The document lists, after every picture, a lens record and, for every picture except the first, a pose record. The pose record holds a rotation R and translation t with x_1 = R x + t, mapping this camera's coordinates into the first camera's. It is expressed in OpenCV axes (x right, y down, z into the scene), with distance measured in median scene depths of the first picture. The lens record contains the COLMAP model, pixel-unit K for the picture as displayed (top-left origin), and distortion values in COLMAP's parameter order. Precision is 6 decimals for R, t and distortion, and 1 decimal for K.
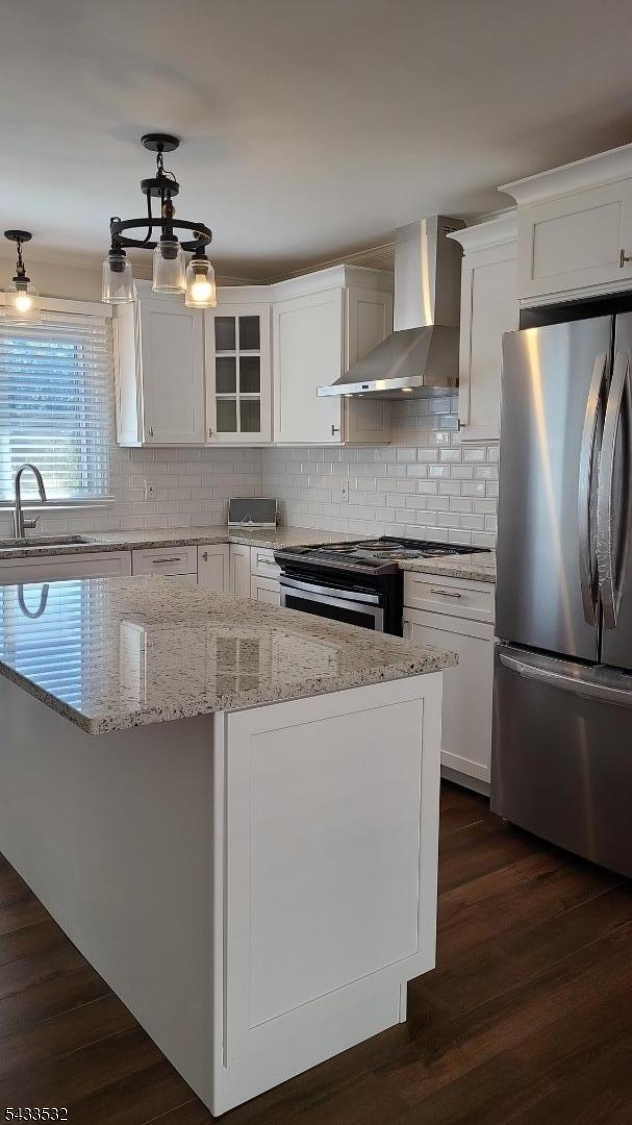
lens RADIAL K [[846.9, 0, 295.6], [0, 846.9, 562.2], [0, 0, 1]] dist [0.073816, -0.094101]
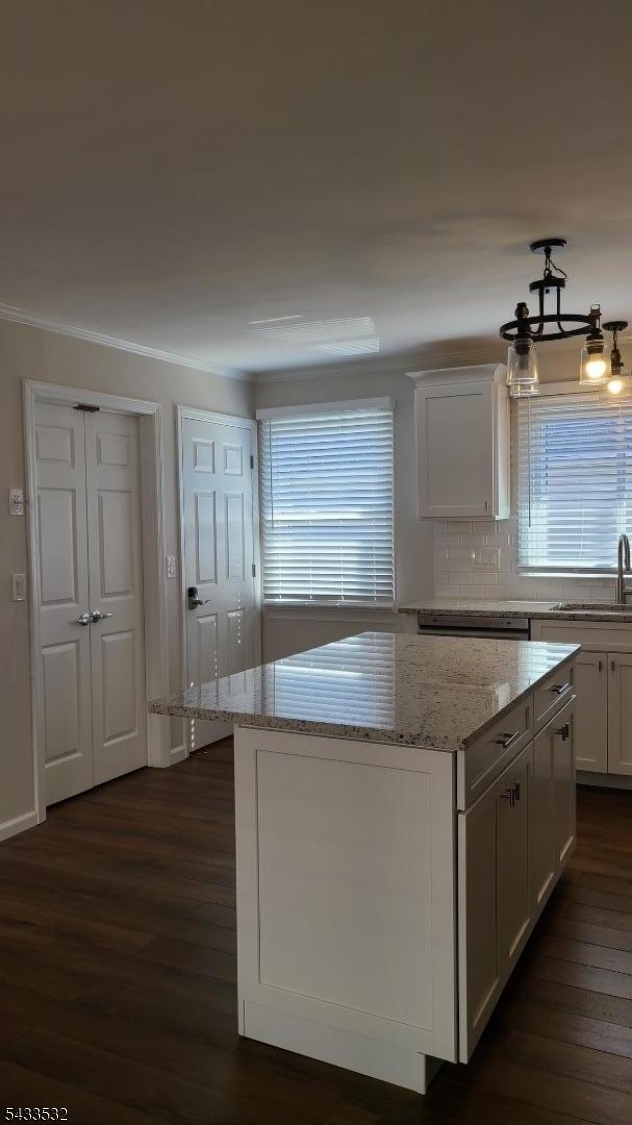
lens RADIAL K [[846.9, 0, 295.6], [0, 846.9, 562.2], [0, 0, 1]] dist [0.073816, -0.094101]
pose [[0.449420, 0.032311, -0.892736, 0.436632], [-0.095297, 0.995377, -0.011948, -0.029032], [0.888223, 0.090445, 0.450421, 0.165746]]
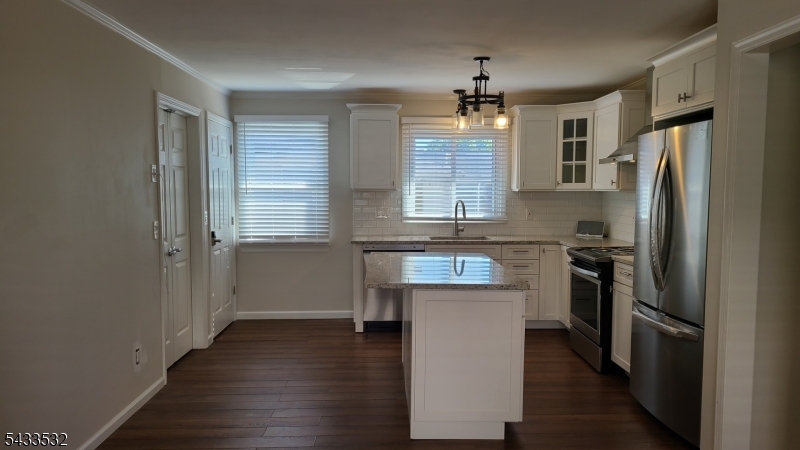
lens RADIAL K [[601.9, 0, 396.9], [0, 601.9, 238.4], [0, 0, 1]] dist [0.051821, -0.004231]
pose [[0.825908, 0.047936, -0.561764, 0.366322], [-0.074155, 0.996959, -0.023951, 0.021705], [0.558907, 0.061439, 0.826951, -0.262938]]
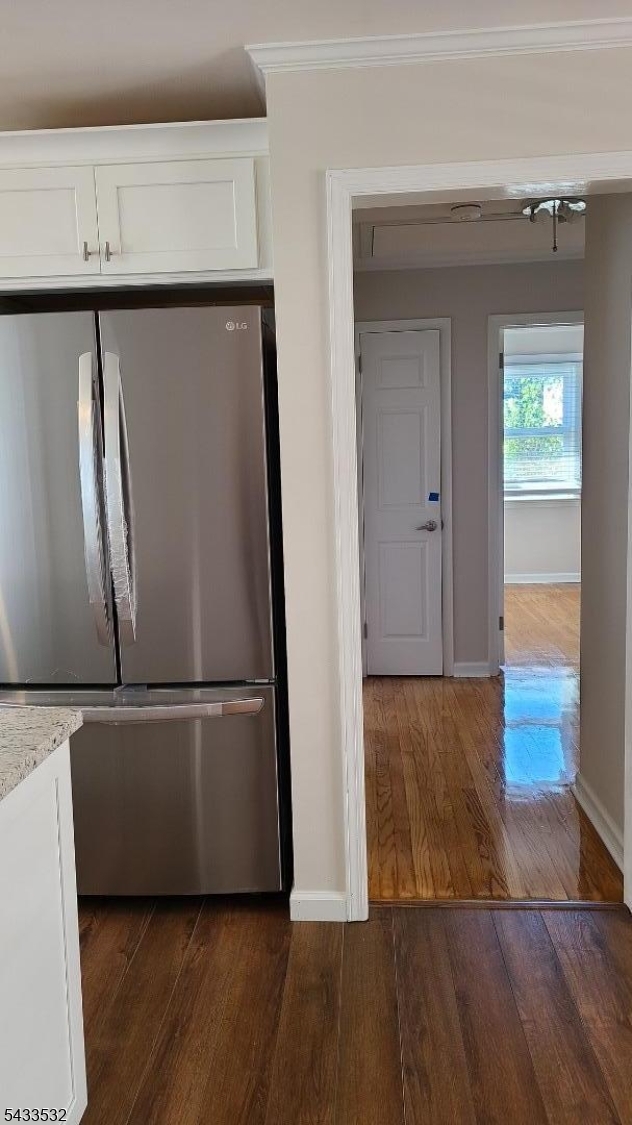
lens RADIAL K [[846.9, 0, 295.6], [0, 846.9, 562.2], [0, 0, 1]] dist [0.073816, -0.094101]
pose [[0.646698, -0.115409, 0.753965, -0.122273], [0.127404, 0.990944, 0.042406, -0.017220], [-0.752031, 0.068634, 0.655545, 0.139511]]
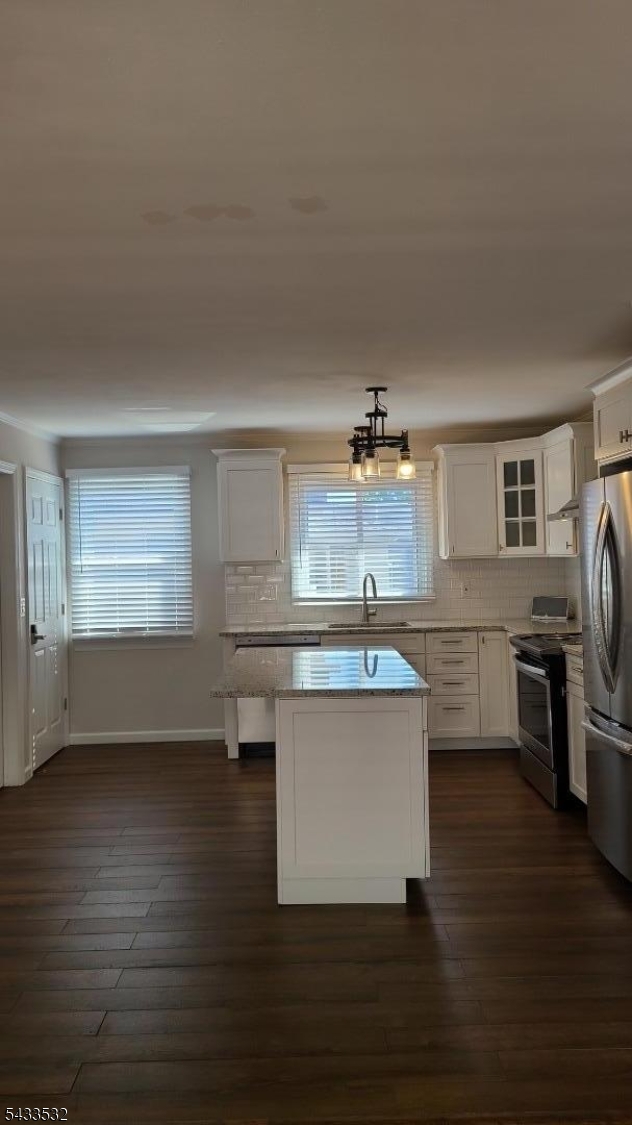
lens RADIAL K [[846.9, 0, 295.6], [0, 846.9, 562.2], [0, 0, 1]] dist [0.073816, -0.094101]
pose [[0.807974, -0.015116, -0.589024, 0.450310], [-0.050349, 0.994243, -0.094580, 0.012869], [0.587063, 0.106075, 0.802561, -0.268037]]
